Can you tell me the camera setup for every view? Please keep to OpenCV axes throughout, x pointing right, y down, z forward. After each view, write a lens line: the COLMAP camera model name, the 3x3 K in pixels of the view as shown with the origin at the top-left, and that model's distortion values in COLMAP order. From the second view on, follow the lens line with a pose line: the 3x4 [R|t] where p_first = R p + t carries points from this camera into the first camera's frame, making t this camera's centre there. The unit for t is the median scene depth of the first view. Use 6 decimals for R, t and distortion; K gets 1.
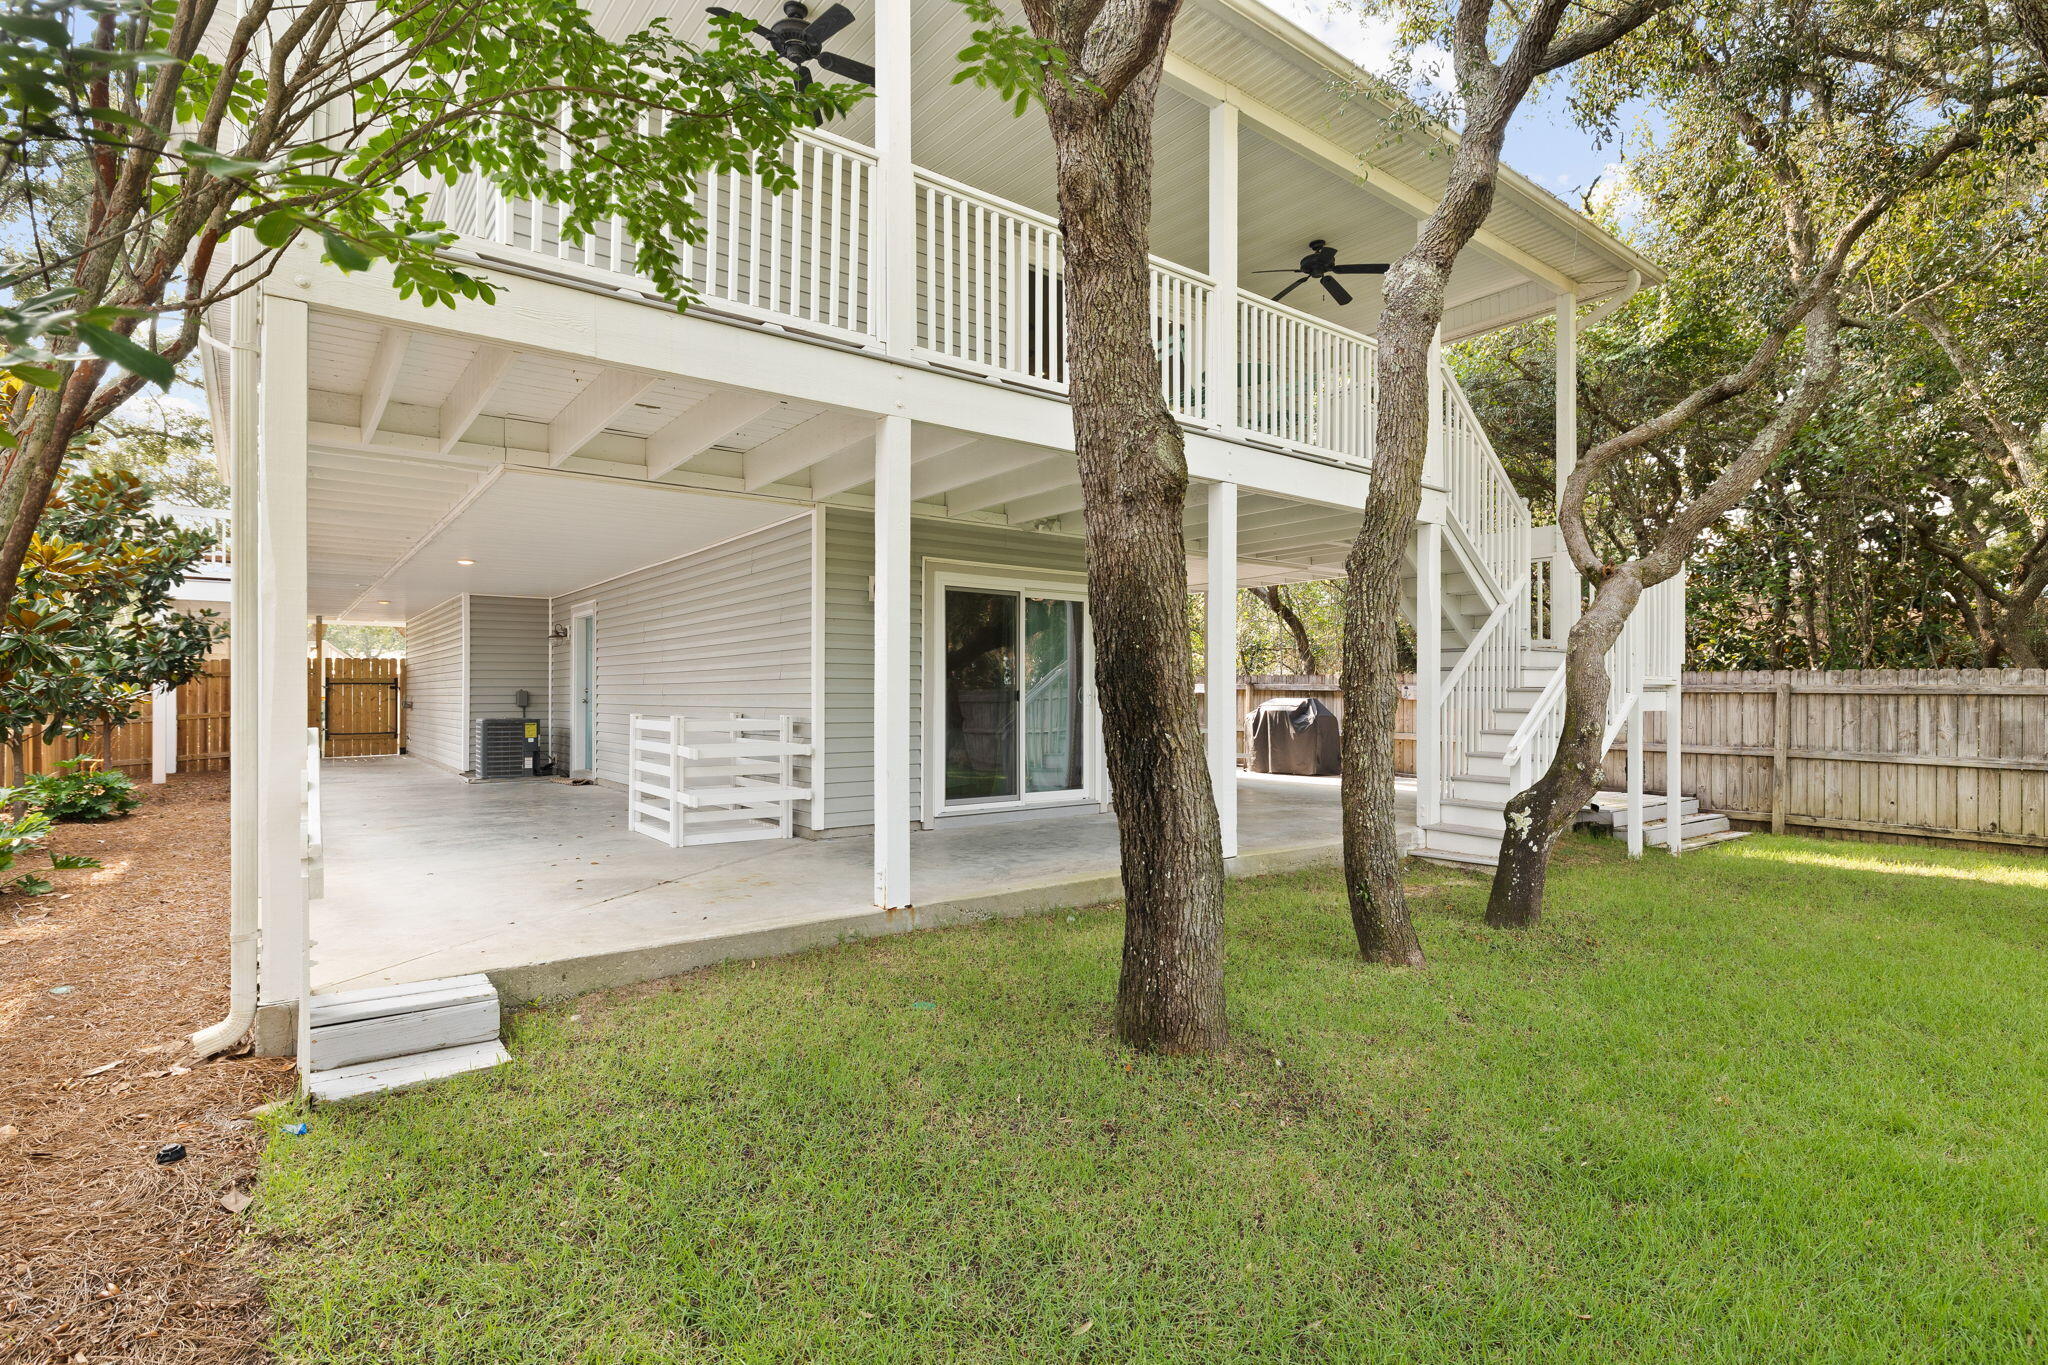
lens RADIAL K [[993.9, 0, 1024.0], [0, 993.9, 682.5], [0, 0, 1]] dist [0.000179, 0.000005]
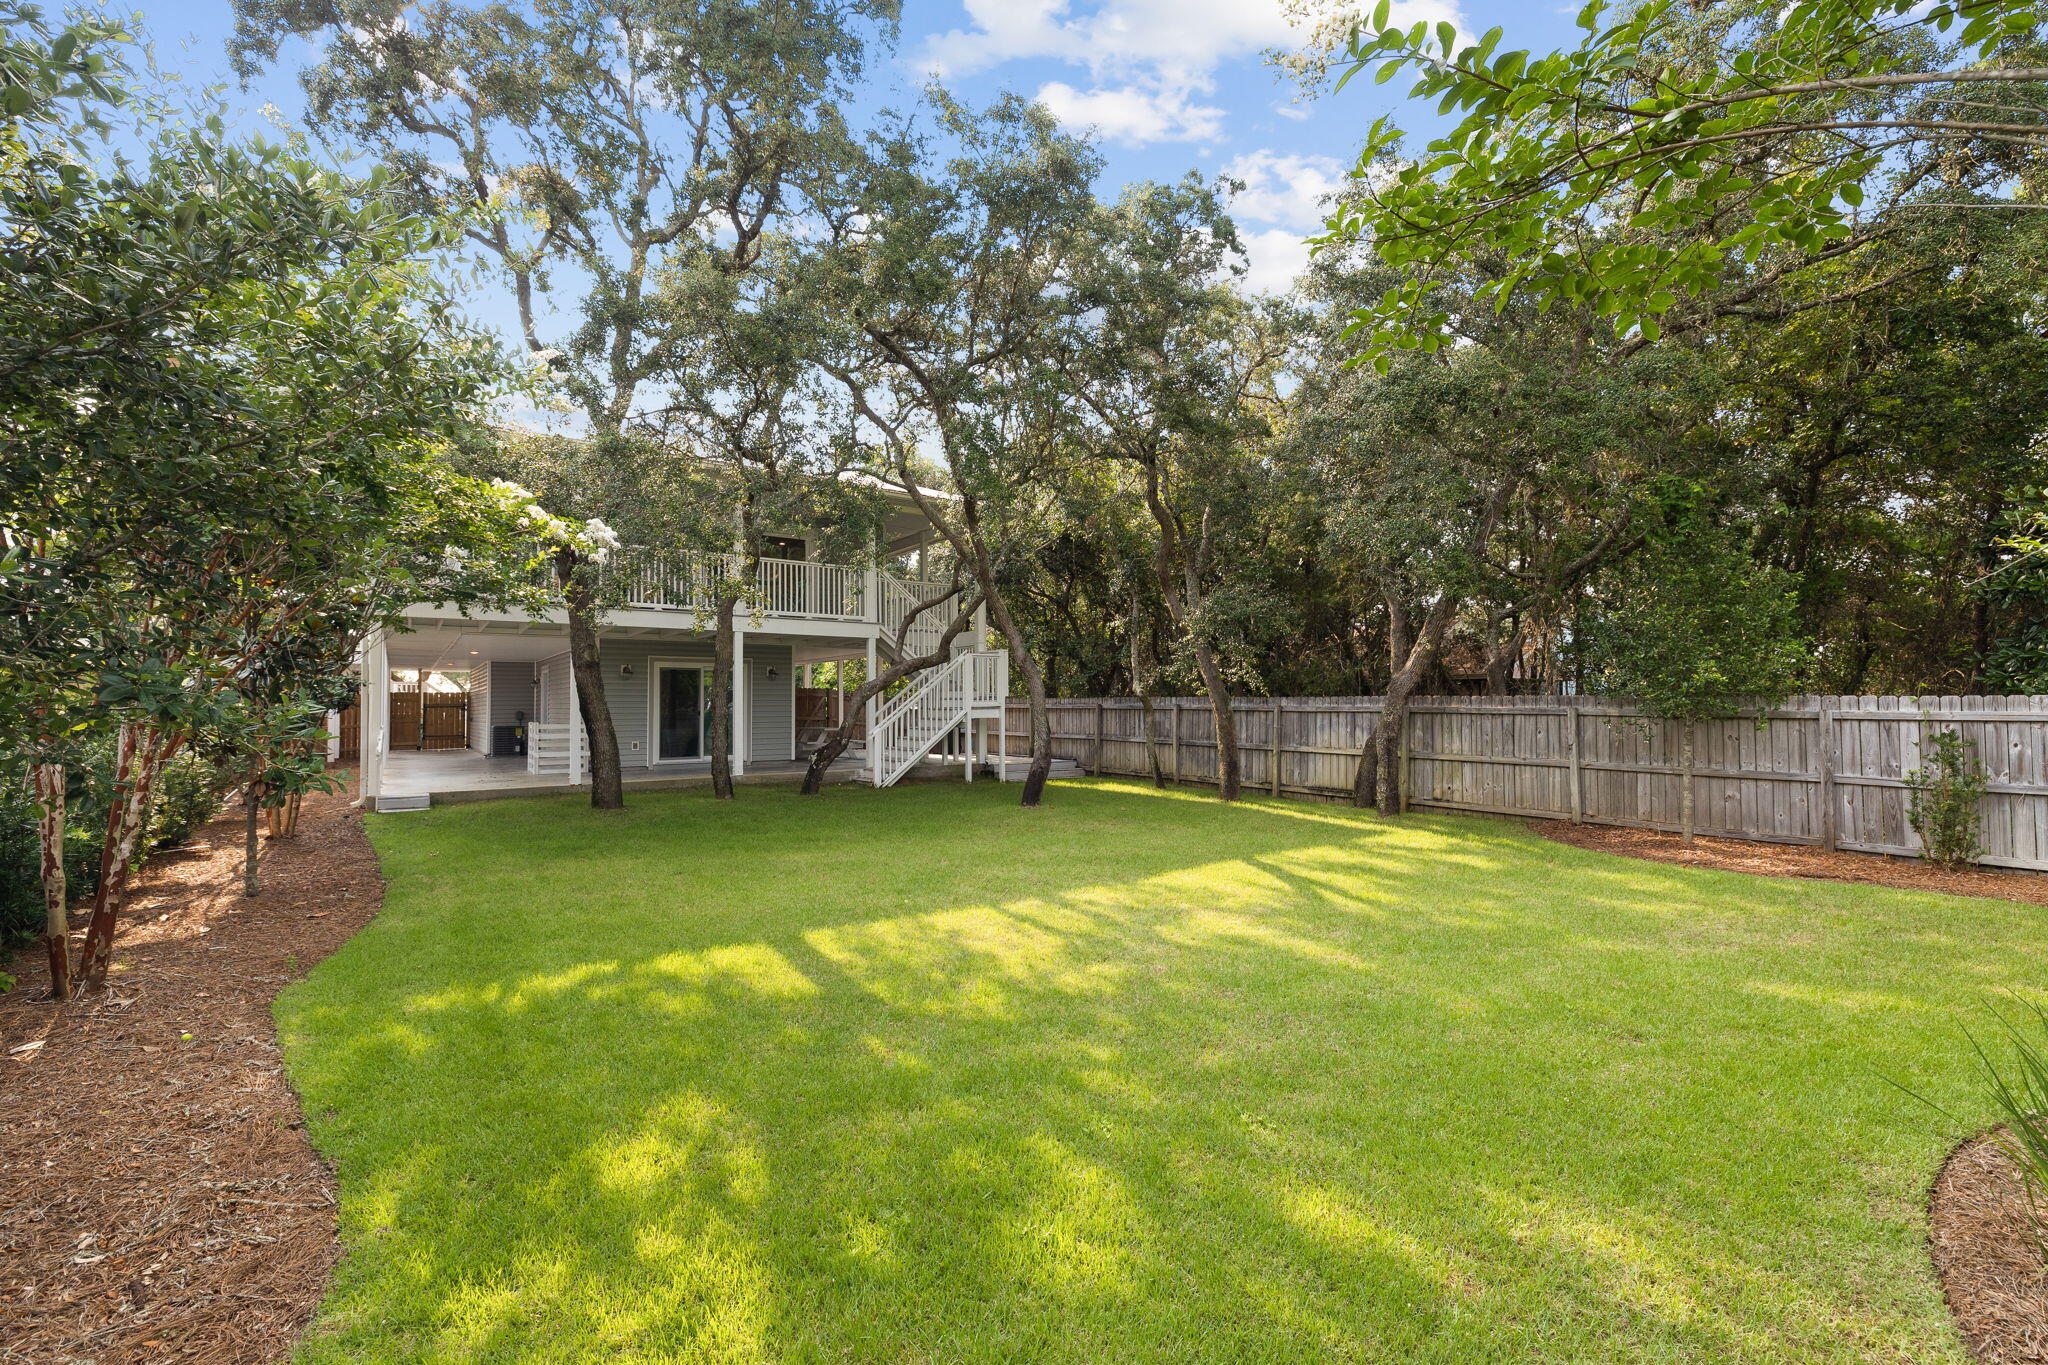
lens RADIAL K [[856.2, 0, 1027.1], [0, 856.2, 689.3], [0, 0, 1]] dist [0.001551, 0.000296]
pose [[0.999663, -0.007010, -0.025008, 0.682244], [0.006735, 0.999916, -0.011066, -0.012488], [0.025083, 0.010894, 0.999626, -0.824523]]
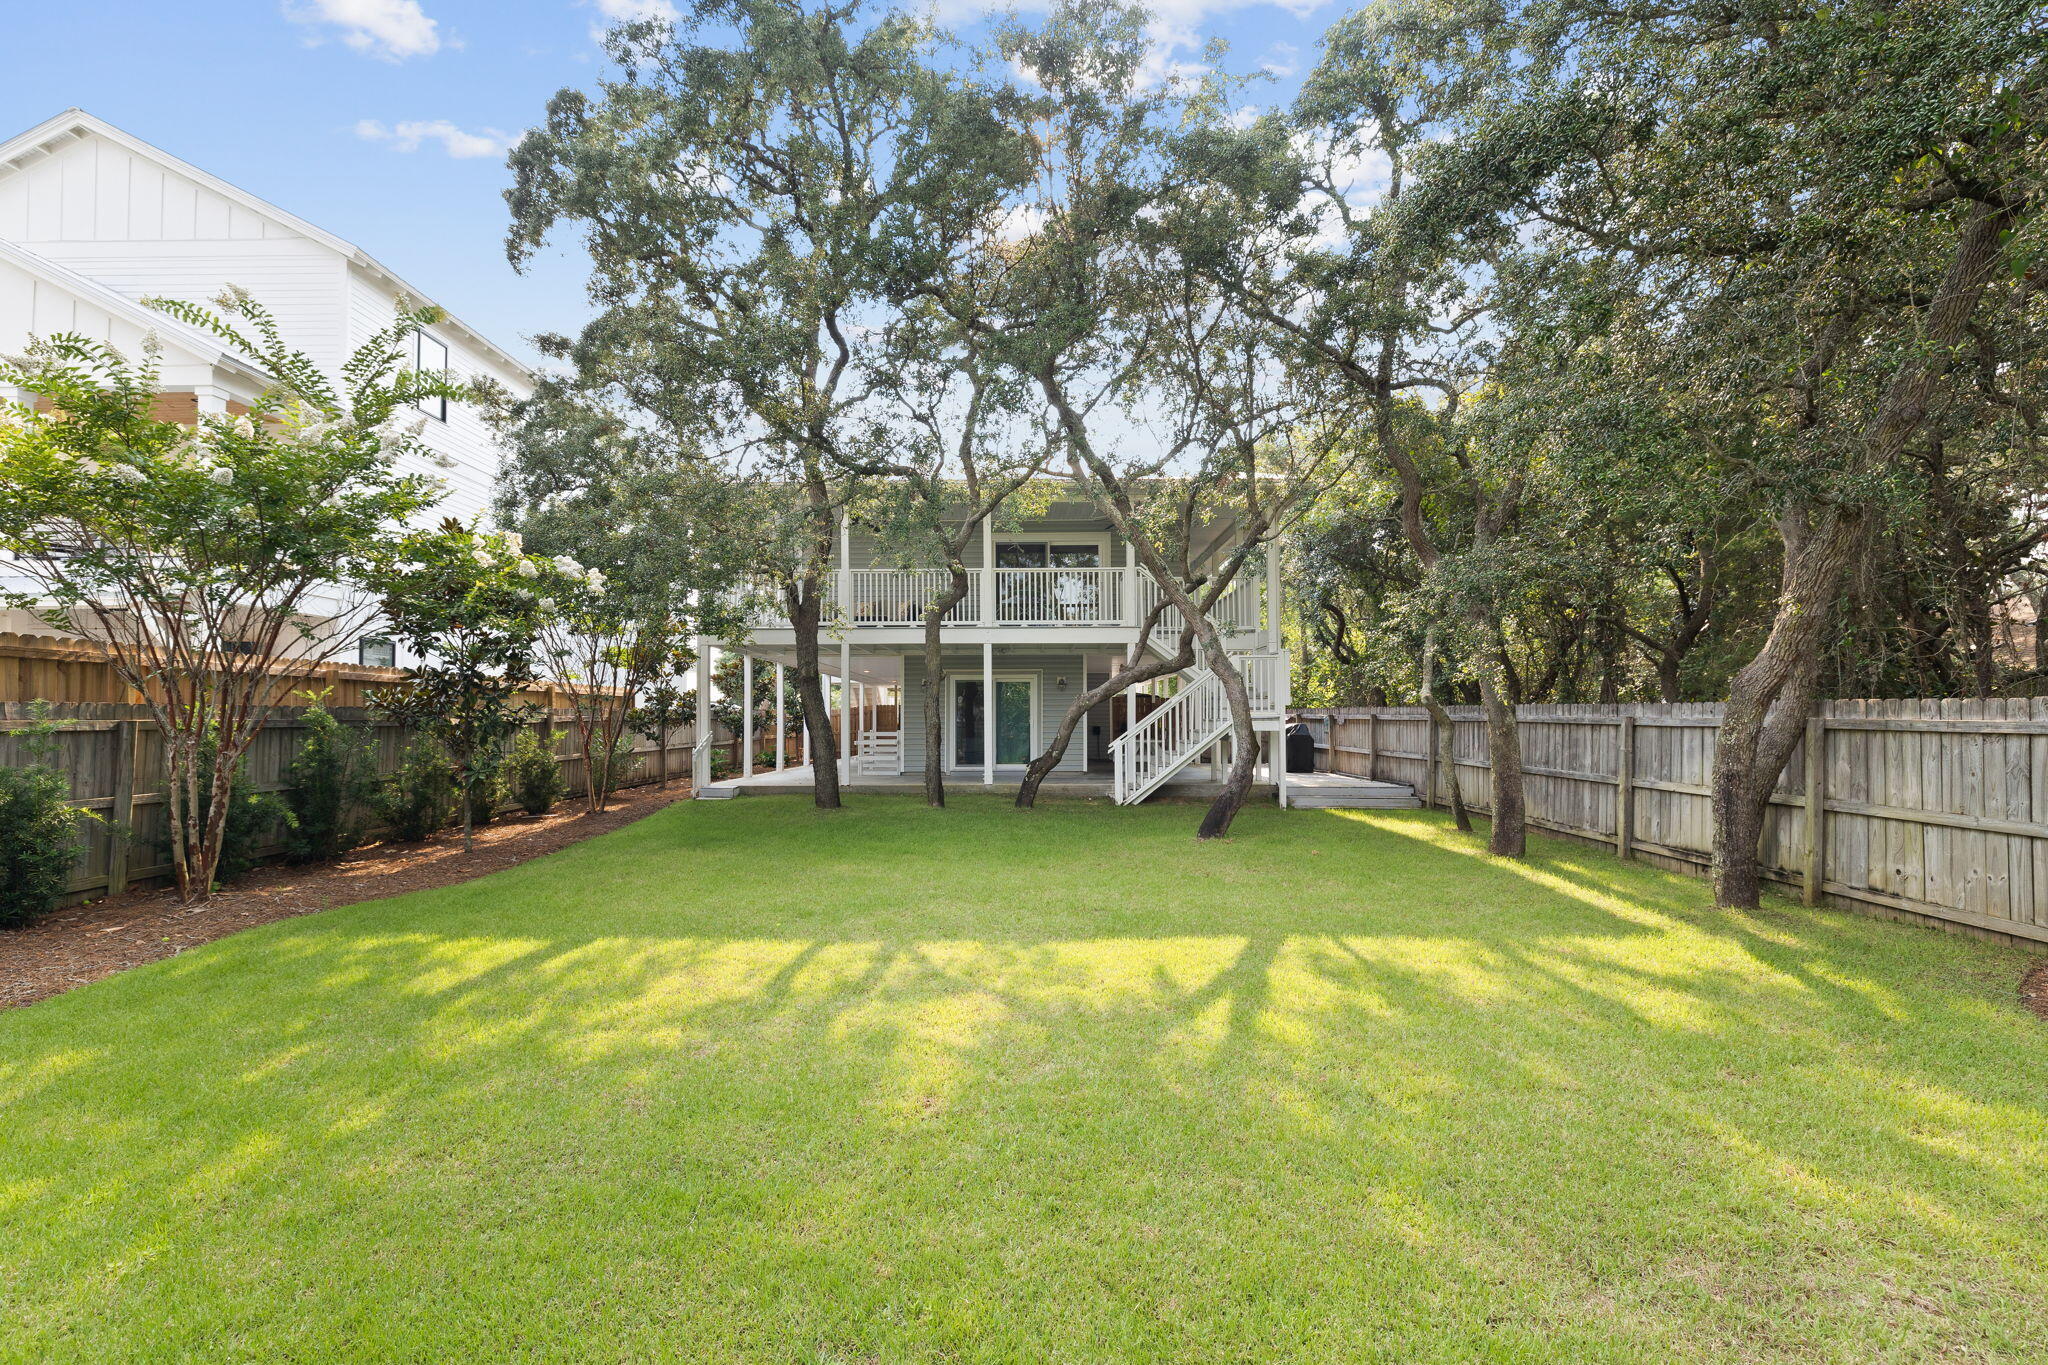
lens RADIAL K [[866.5, 0, 1024.8], [0, 866.5, 708.5], [0, 0, 1]] dist [-0.001254, 0.000000]
pose [[0.782106, -0.011126, -0.623047, 1.157815], [0.009076, 0.999938, -0.006464, -0.006621], [0.623080, -0.000599, 0.782158, -0.506777]]
